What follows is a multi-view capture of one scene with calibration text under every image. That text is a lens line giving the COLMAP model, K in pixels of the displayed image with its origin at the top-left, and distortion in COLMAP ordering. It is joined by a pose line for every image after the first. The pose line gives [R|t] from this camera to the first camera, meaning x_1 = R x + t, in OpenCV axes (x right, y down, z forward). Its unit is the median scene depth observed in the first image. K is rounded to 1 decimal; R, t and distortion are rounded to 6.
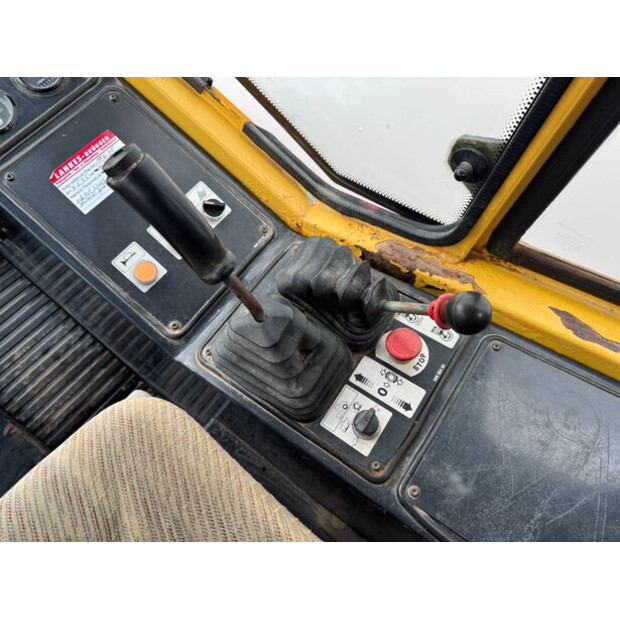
lens RADIAL K [[433.9, 0, 310.0], [0, 433.9, 310.0], [0, 0, 1]] dist [0.094957, -0.136125]
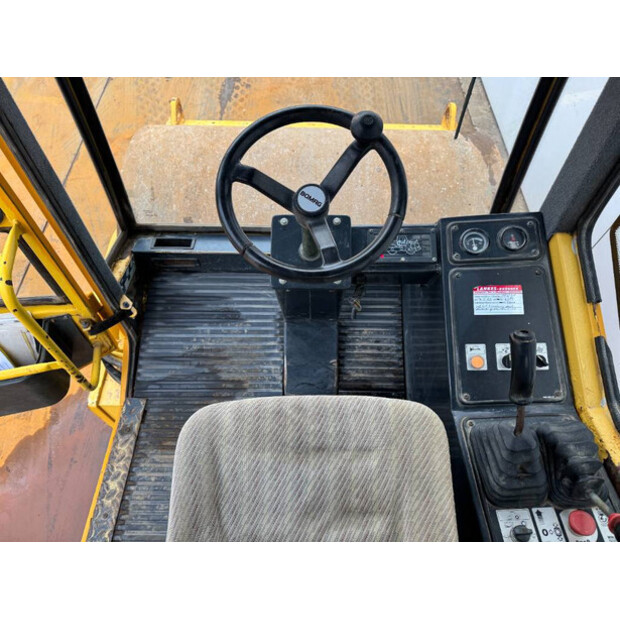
lens RADIAL K [[409.2, 0, 310.0], [0, 409.2, 310.0], [0, 0, 1]] dist [-0.027557, -0.001530]
pose [[0.557521, 0.618299, -0.553965, 0.008757], [-0.690175, 0.716044, 0.104596, 0.049668], [0.461335, 0.324019, 0.825943, -0.639143]]
